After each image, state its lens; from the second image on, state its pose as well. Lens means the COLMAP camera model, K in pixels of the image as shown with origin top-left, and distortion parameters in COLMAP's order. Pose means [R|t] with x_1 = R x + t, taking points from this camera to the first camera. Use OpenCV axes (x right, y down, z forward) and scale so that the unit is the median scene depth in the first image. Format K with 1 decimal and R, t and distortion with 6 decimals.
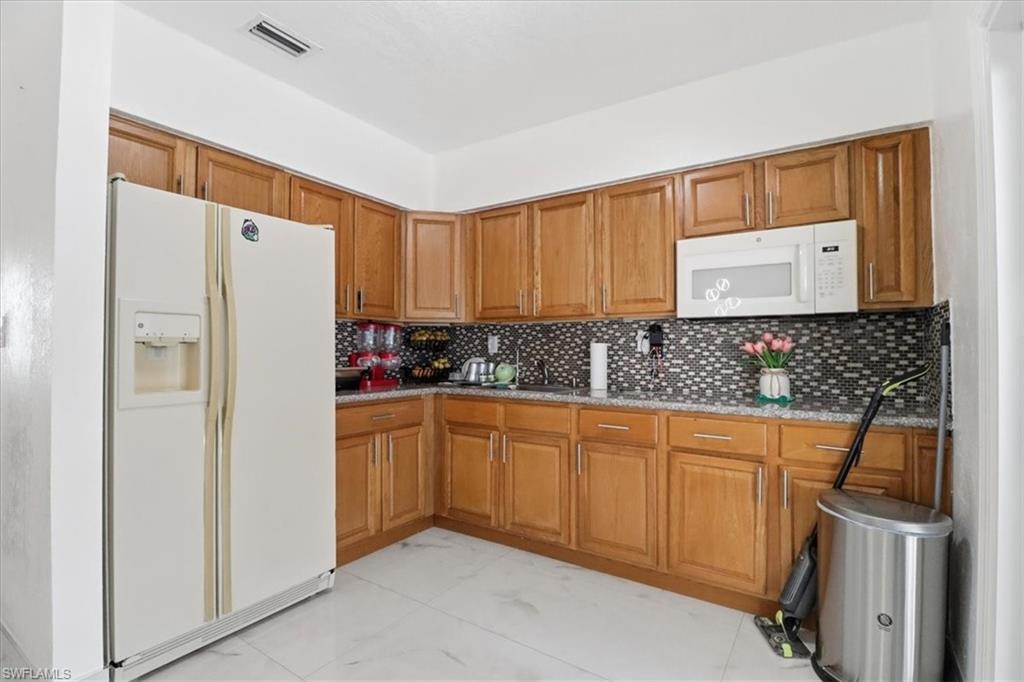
lens RADIAL K [[484.2, 0, 513.4], [0, 484.2, 345.0], [0, 0, 1]] dist [-0.012079, -0.000727]
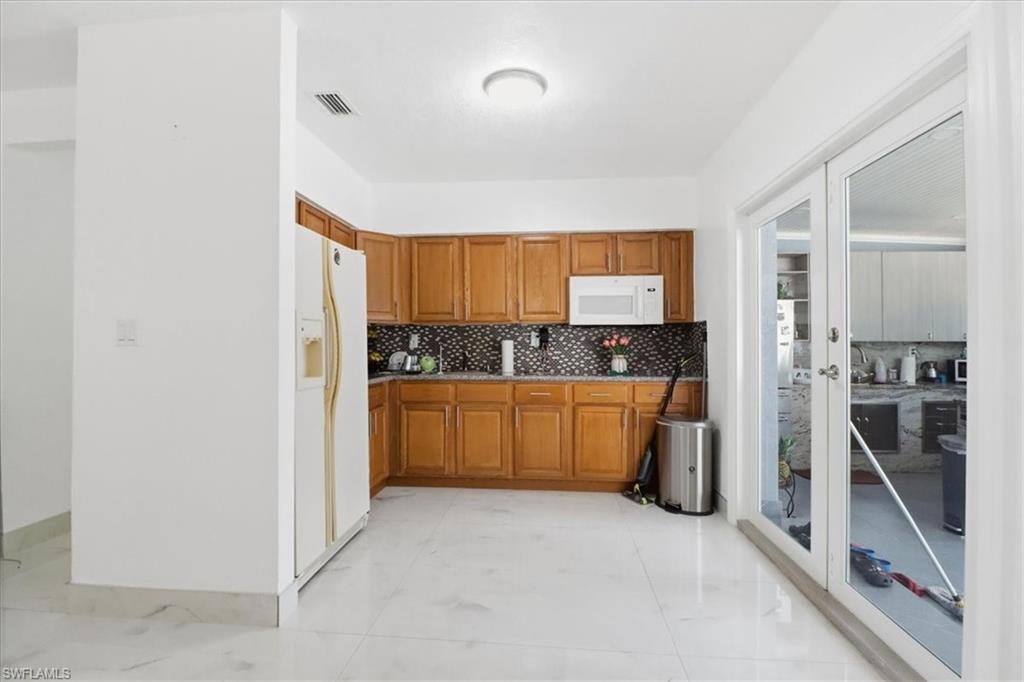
lens RADIAL K [[484.2, 0, 513.4], [0, 484.2, 345.0], [0, 0, 1]] dist [-0.012079, -0.000727]
pose [[0.876008, -0.005070, 0.482271, -0.542554], [0.000295, 0.999950, 0.009977, -0.004470], [-0.482297, -0.008597, 0.875965, -0.289275]]
